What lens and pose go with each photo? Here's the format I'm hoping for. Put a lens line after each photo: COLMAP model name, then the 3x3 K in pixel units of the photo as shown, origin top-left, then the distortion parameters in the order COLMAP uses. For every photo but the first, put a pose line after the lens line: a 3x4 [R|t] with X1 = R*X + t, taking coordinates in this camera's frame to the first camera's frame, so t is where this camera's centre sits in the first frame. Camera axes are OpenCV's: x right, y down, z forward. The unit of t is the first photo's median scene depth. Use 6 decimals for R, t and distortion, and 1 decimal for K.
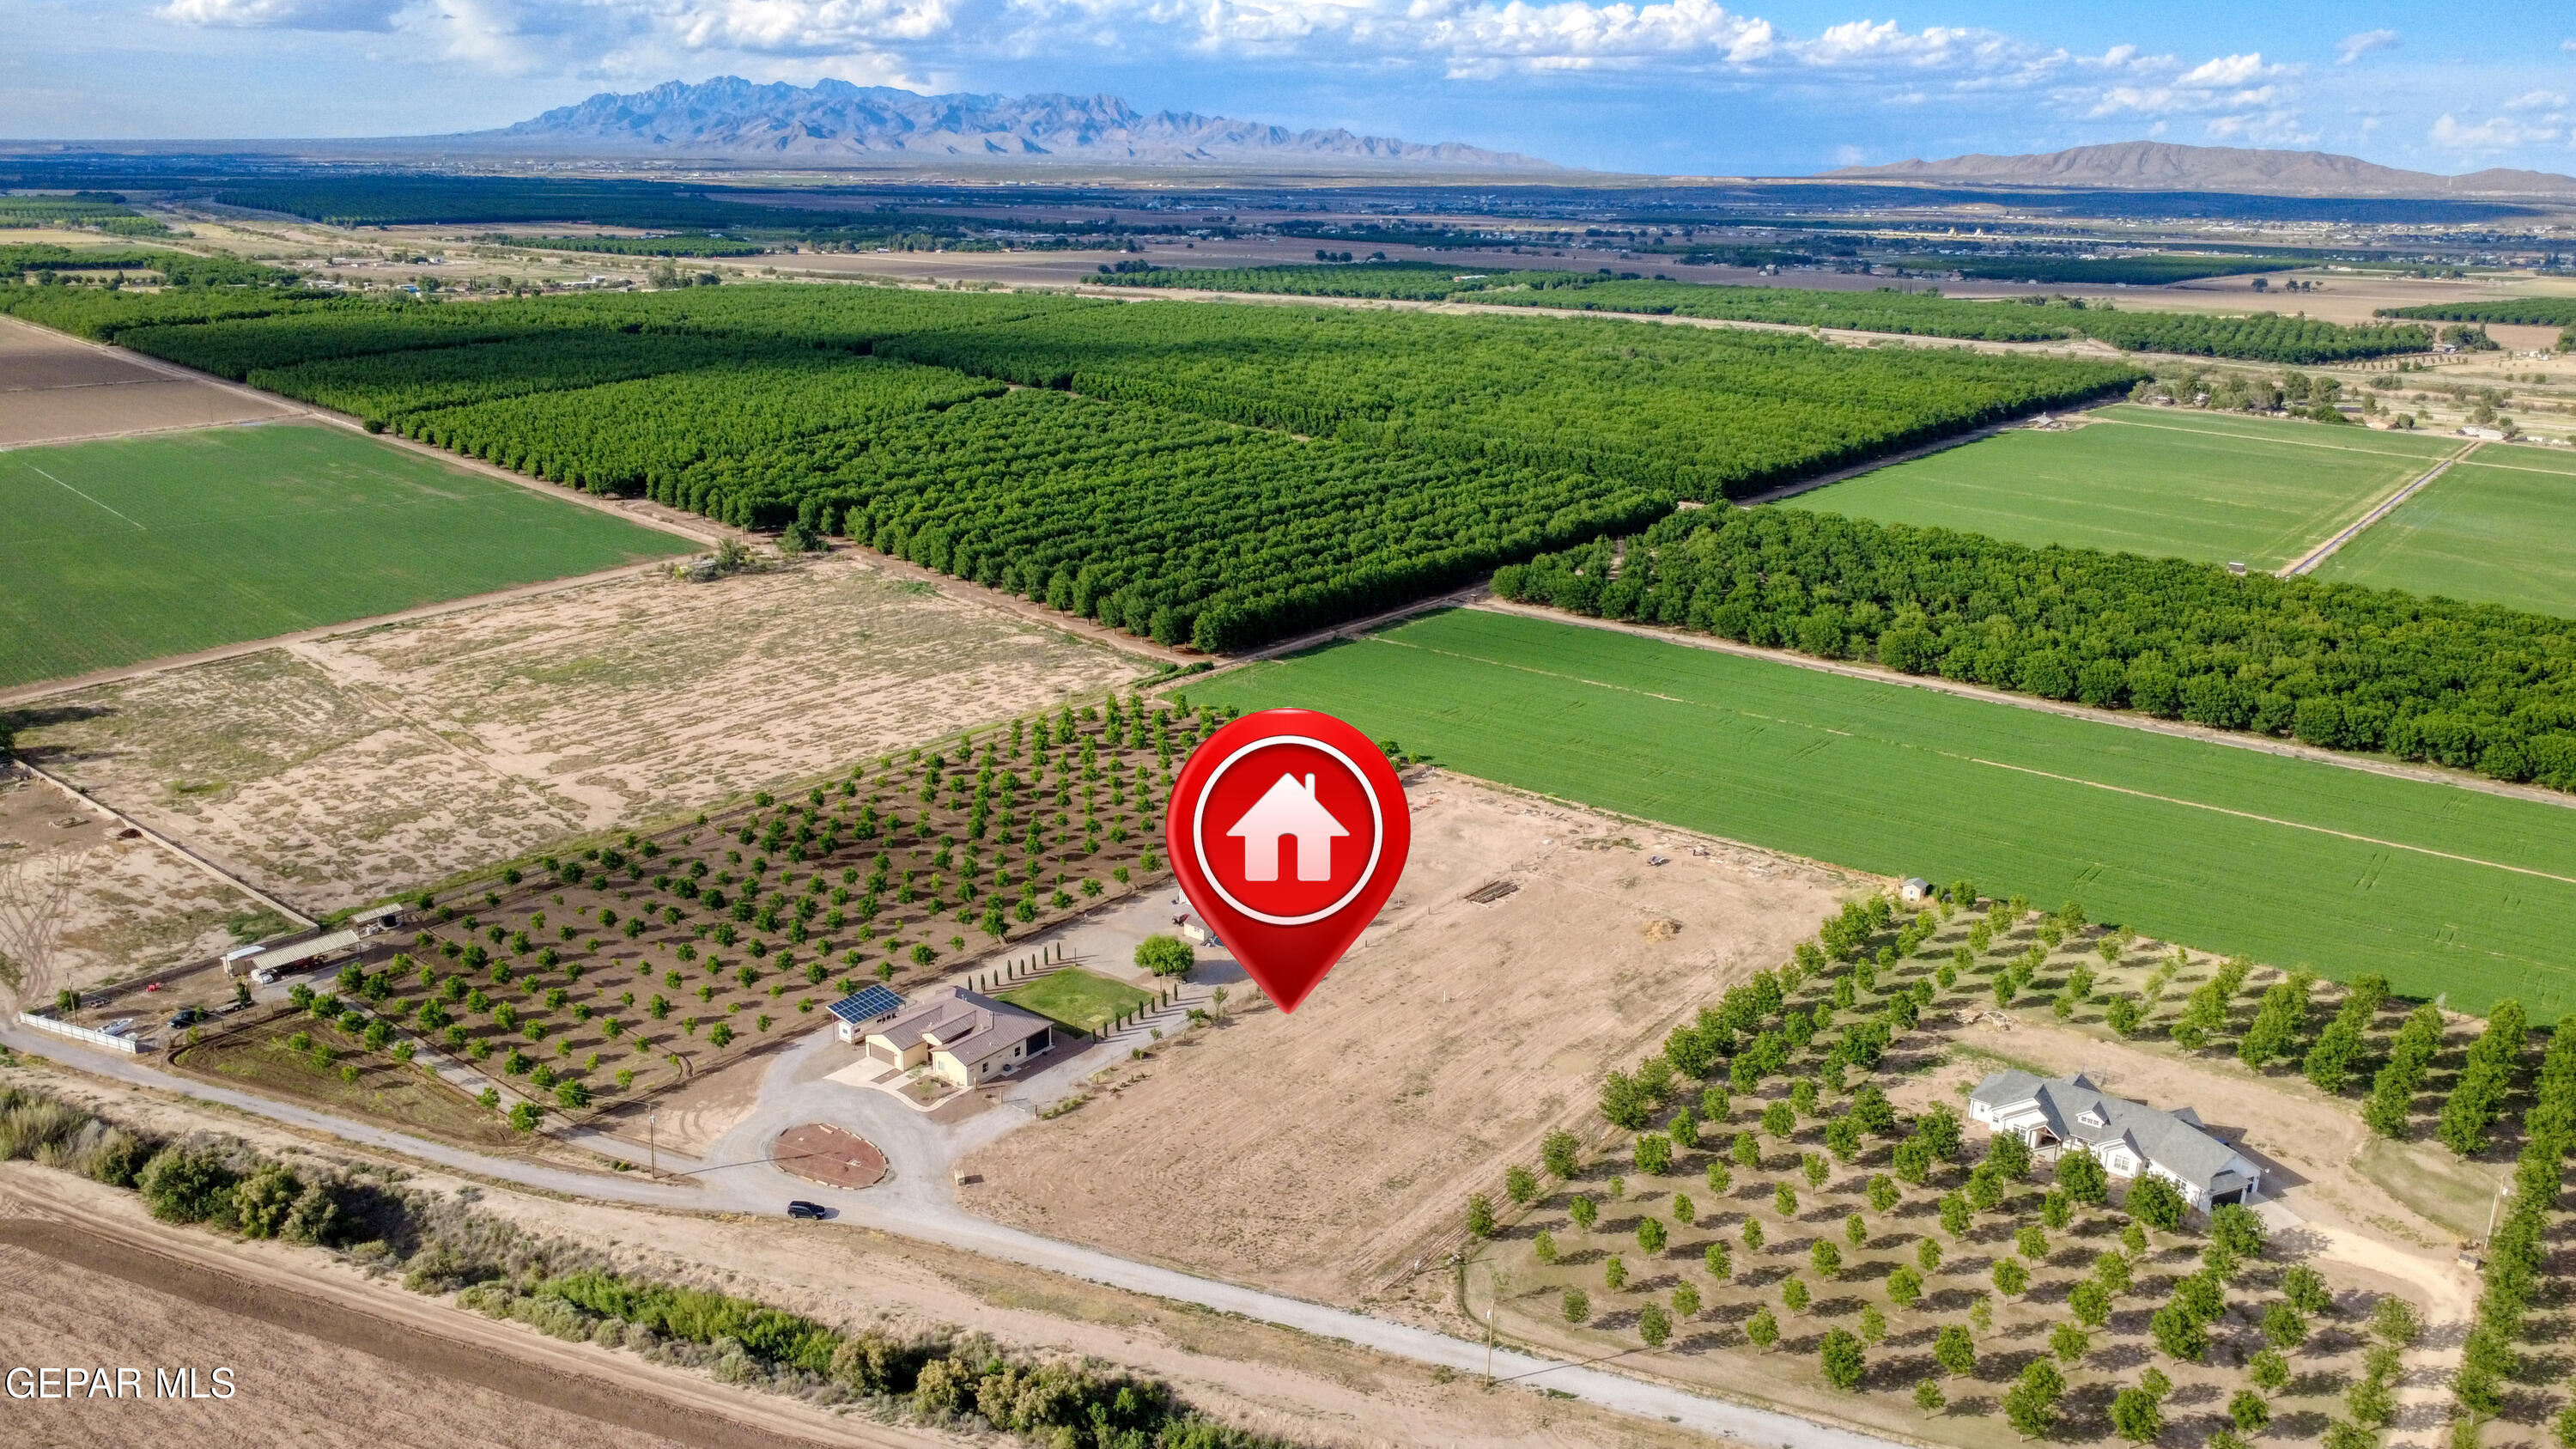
lens RADIAL K [[1884.5, 0, 1288.0], [0, 1884.5, 724.5], [0, 0, 1]] dist [-0.000987, -0.000954]
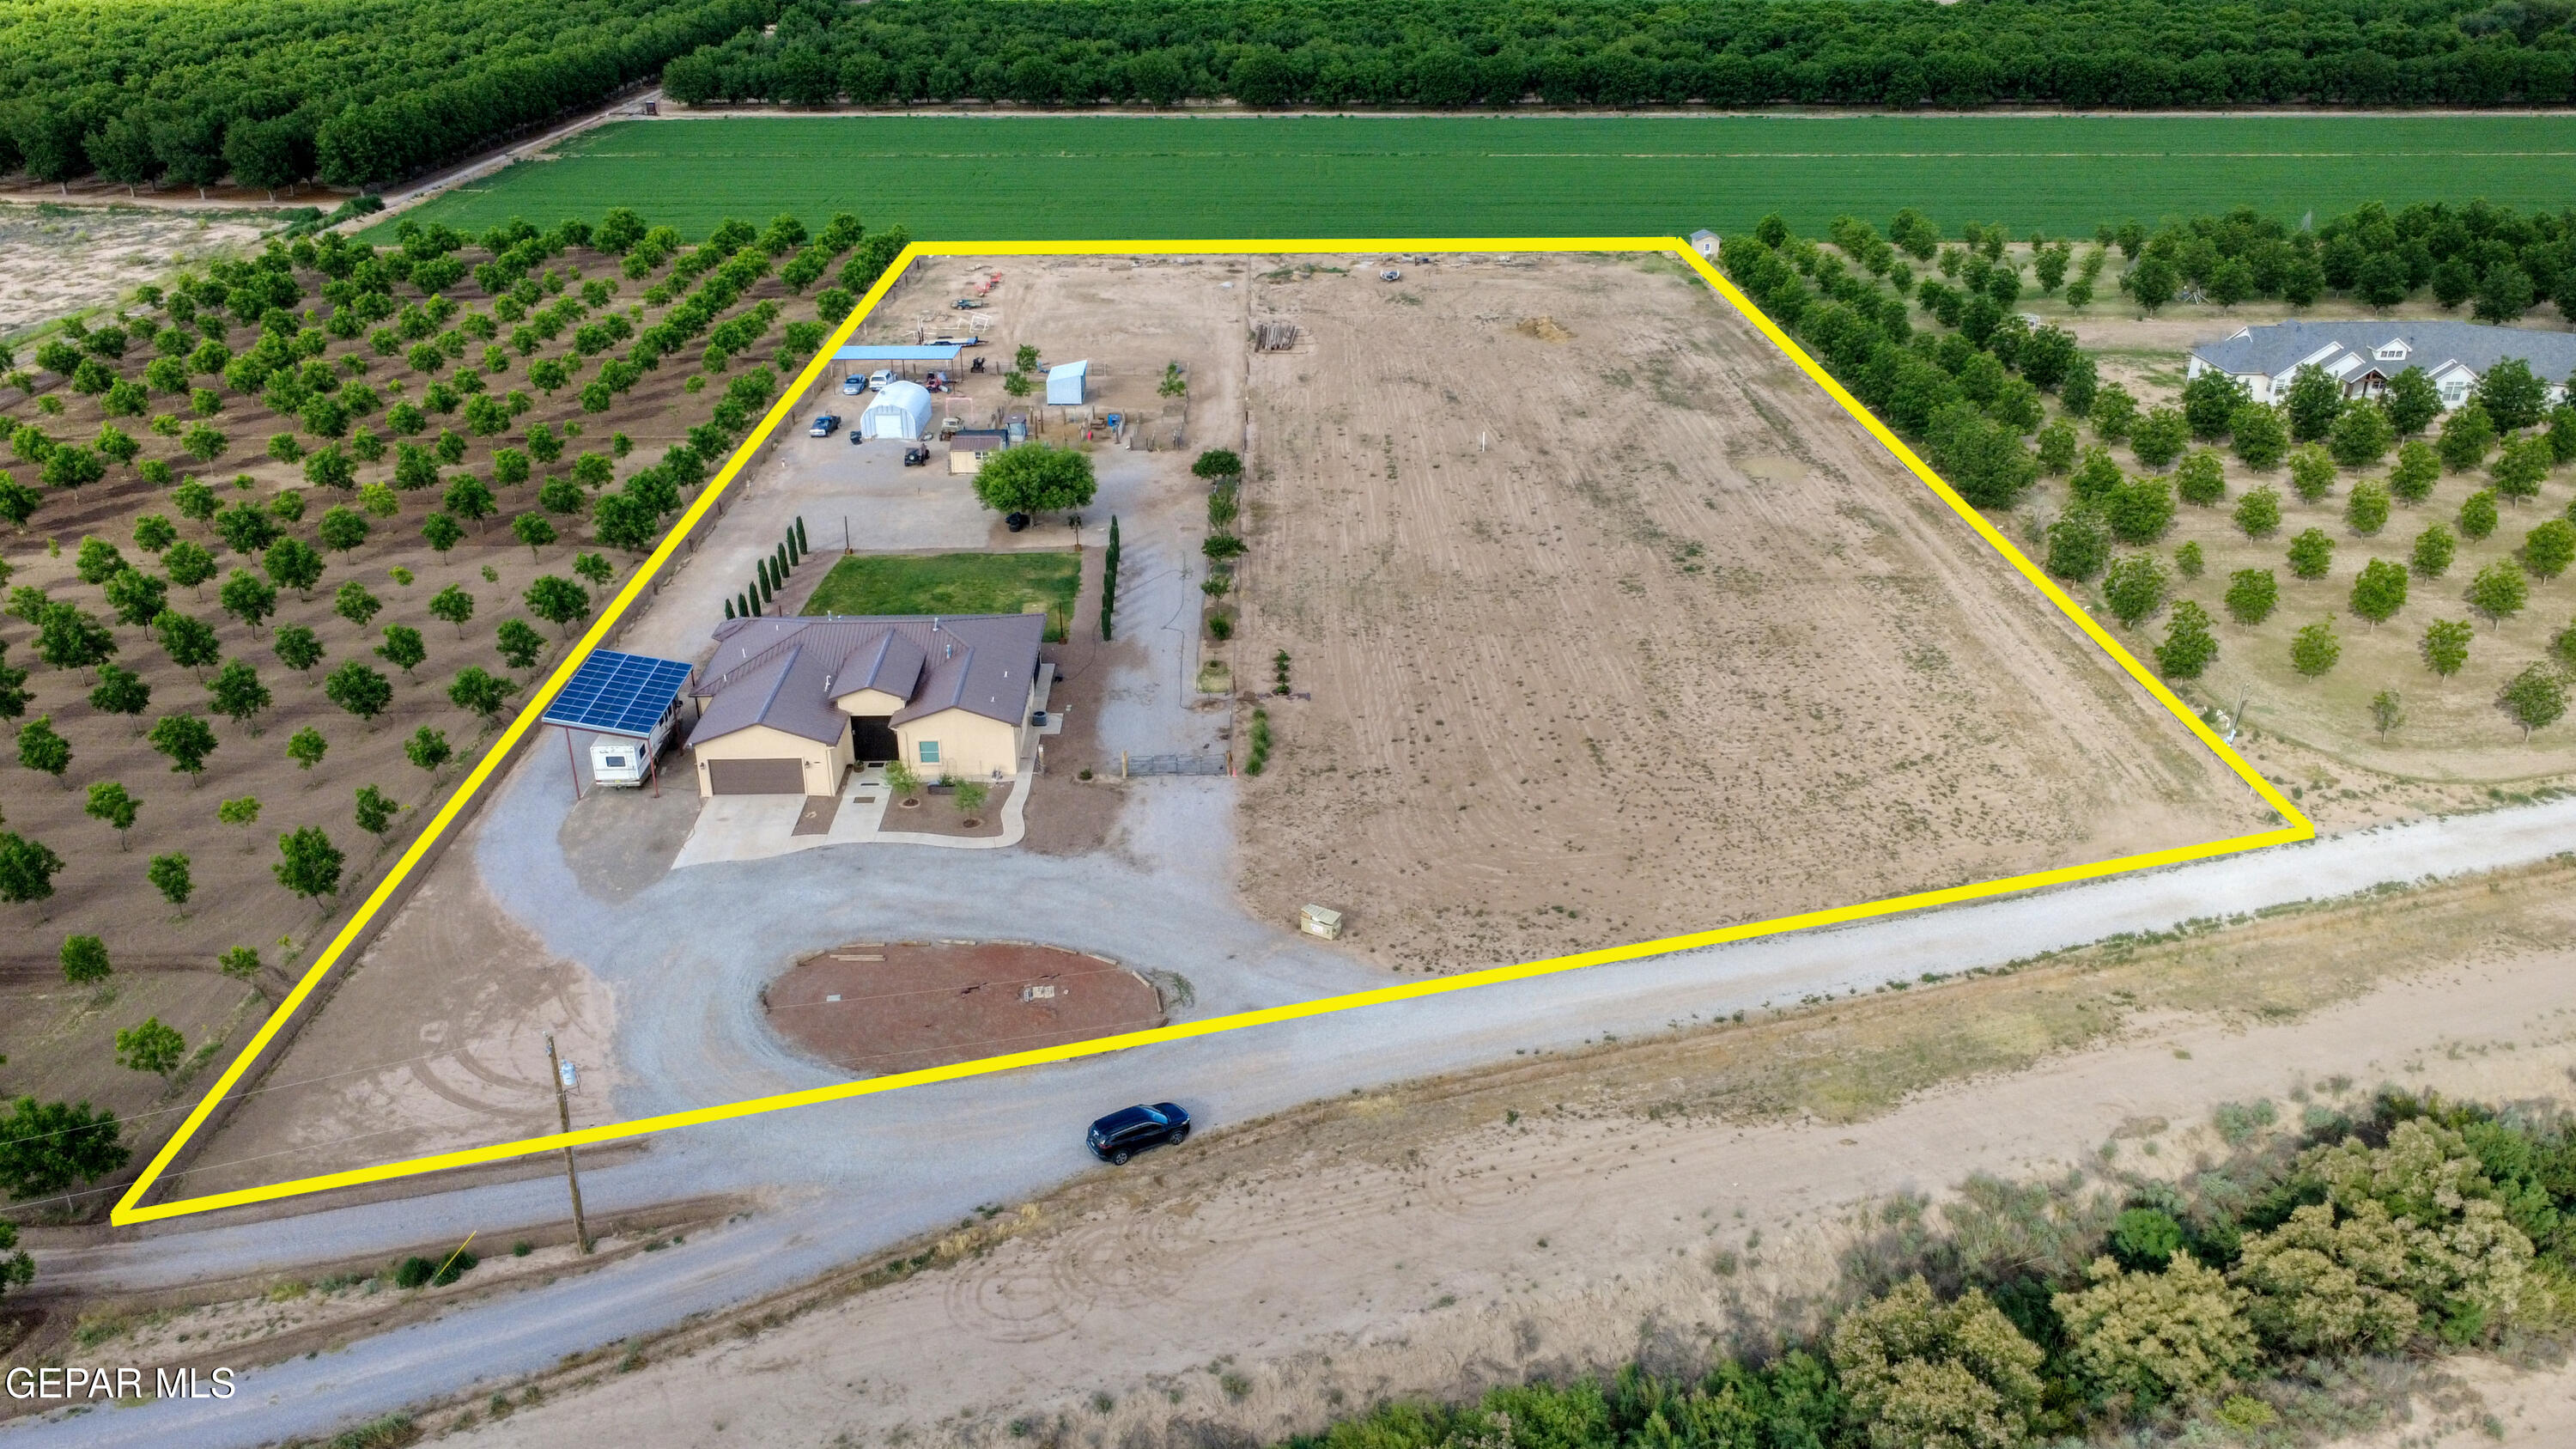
lens RADIAL K [[1884.5, 0, 1288.0], [0, 1884.5, 724.5], [0, 0, 1]] dist [-0.000987, -0.000954]
pose [[0.780033, -0.282618, 0.558280, -0.300937], [0.193826, 0.957440, 0.213869, 0.085055], [-0.594963, -0.058616, 0.801613, 0.520009]]
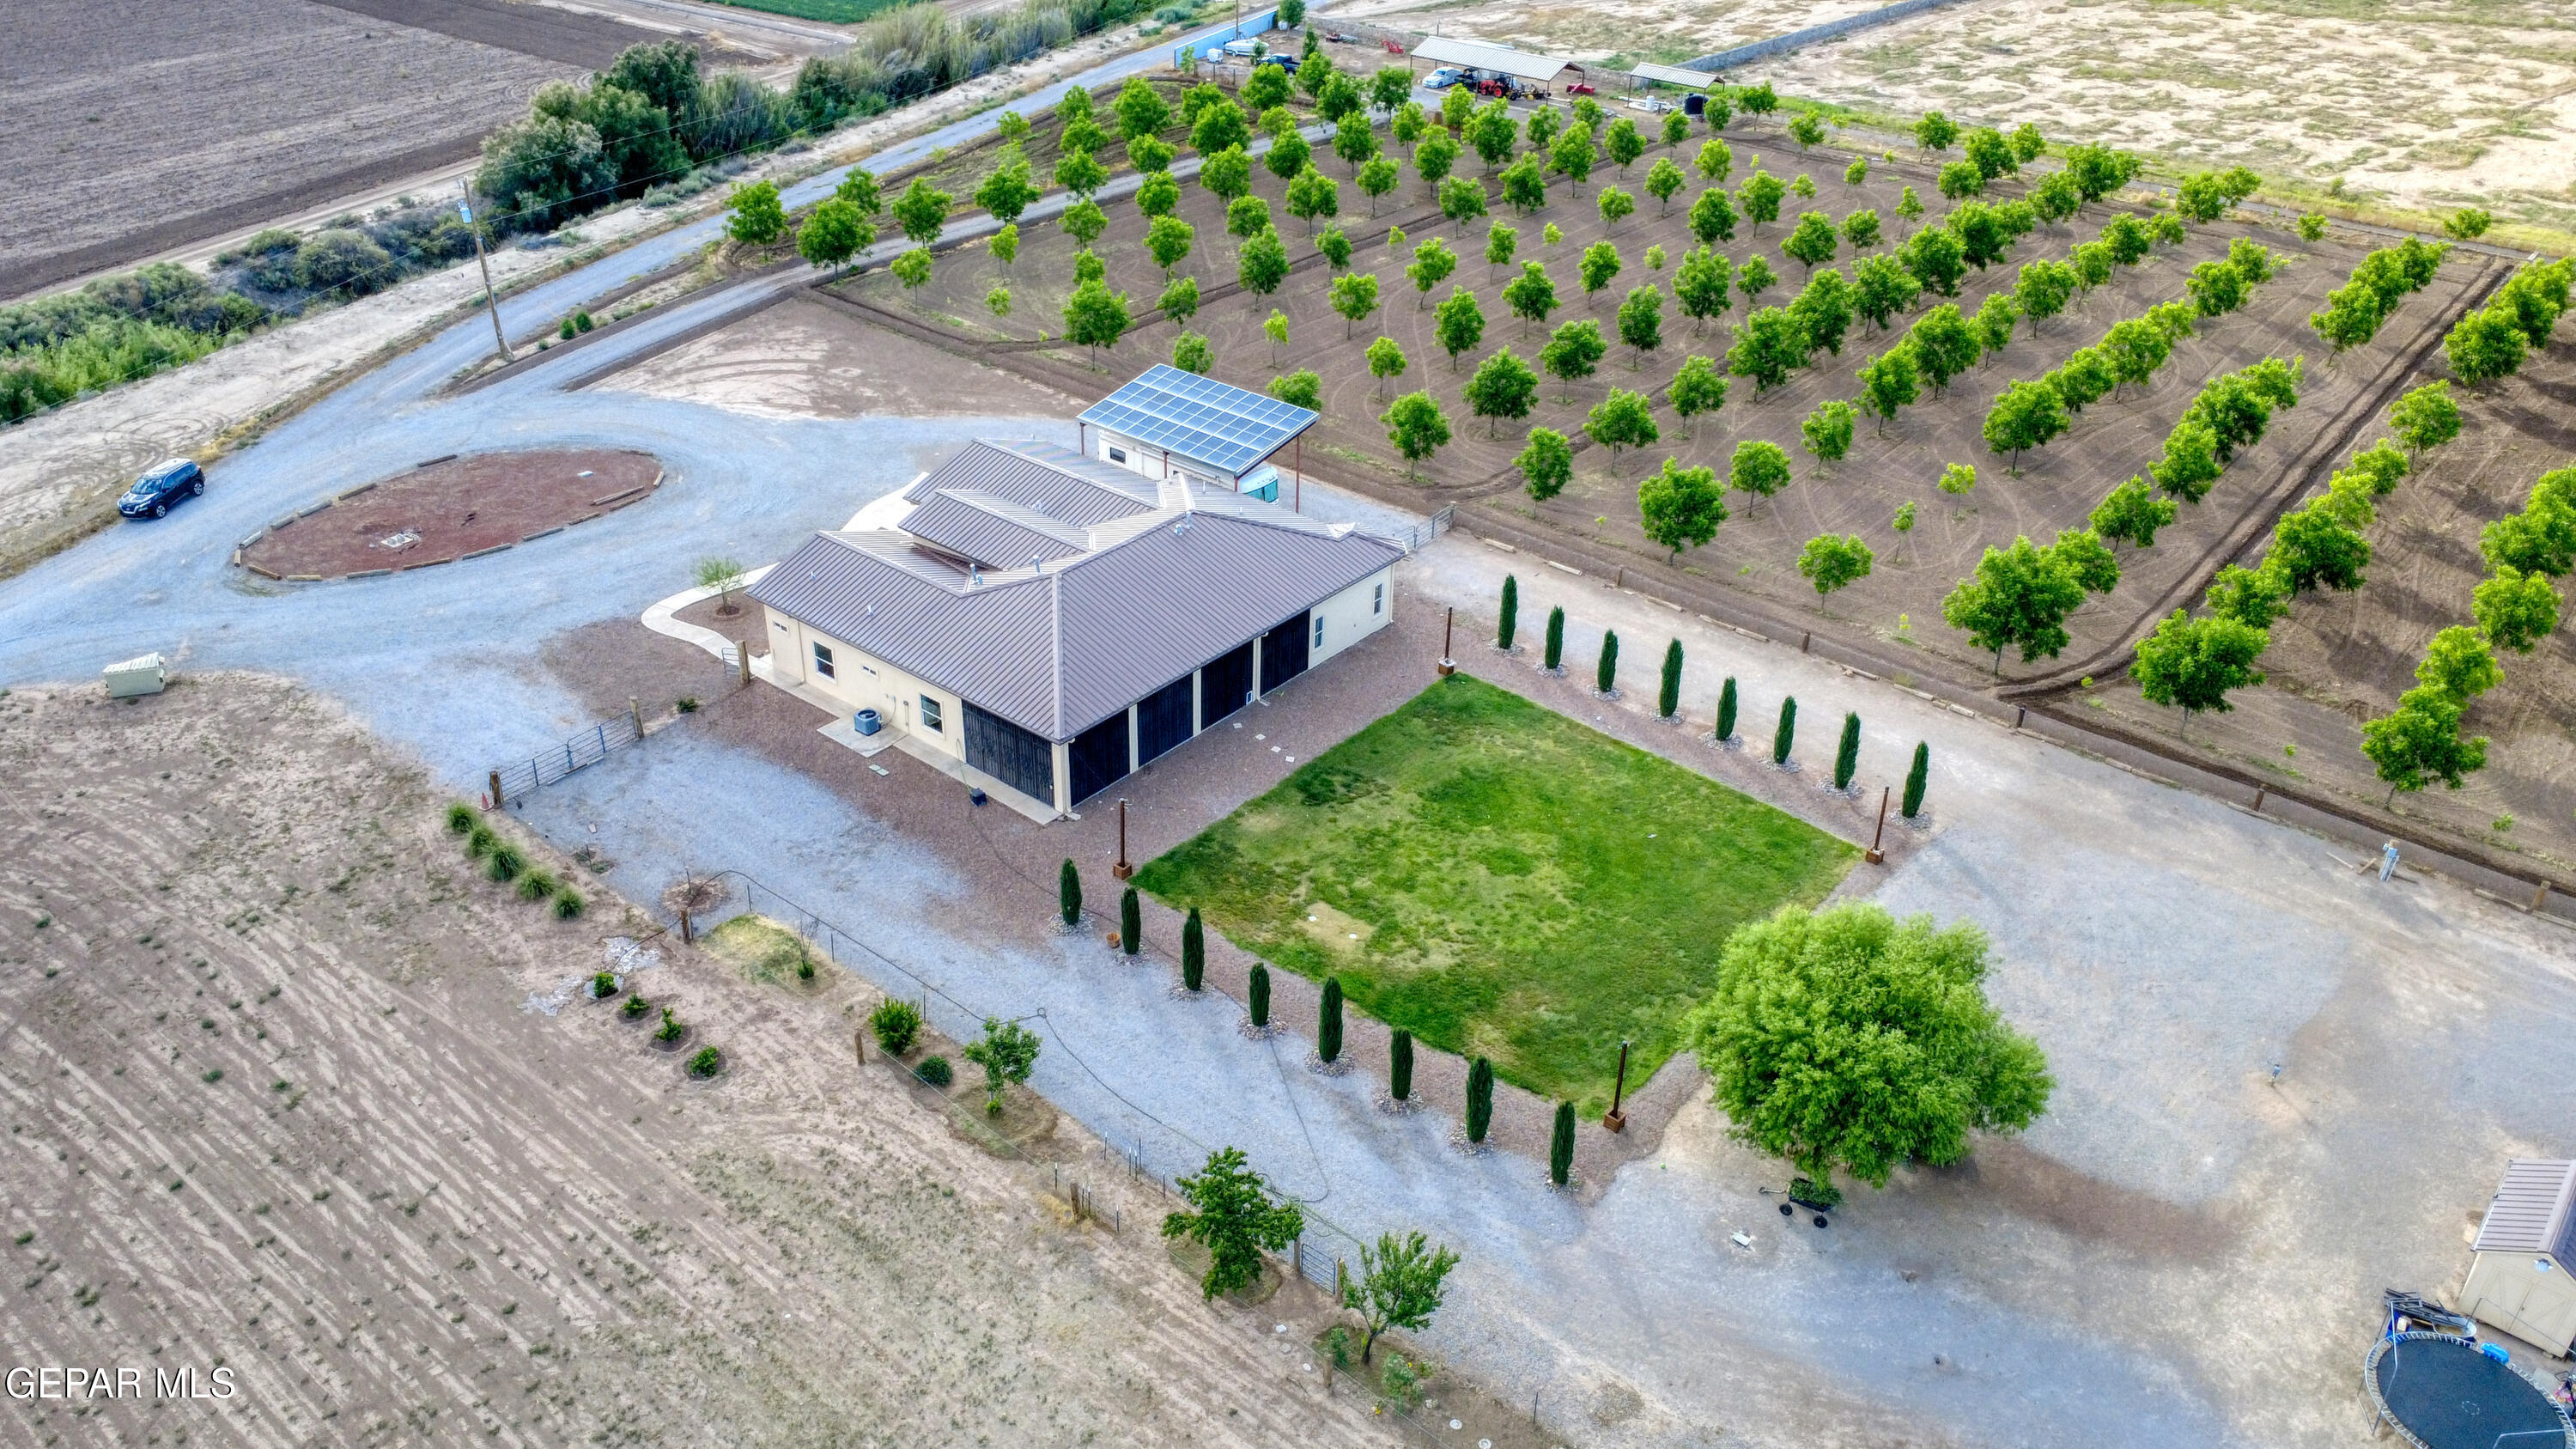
lens RADIAL K [[1884.5, 0, 1288.0], [0, 1884.5, 724.5], [0, 0, 1]] dist [-0.000987, -0.000954]
pose [[-0.040620, 0.491205, -0.870096, 0.073963], [-0.303343, 0.823651, 0.479146, 0.028216], [0.952015, 0.283401, 0.115547, 0.877570]]
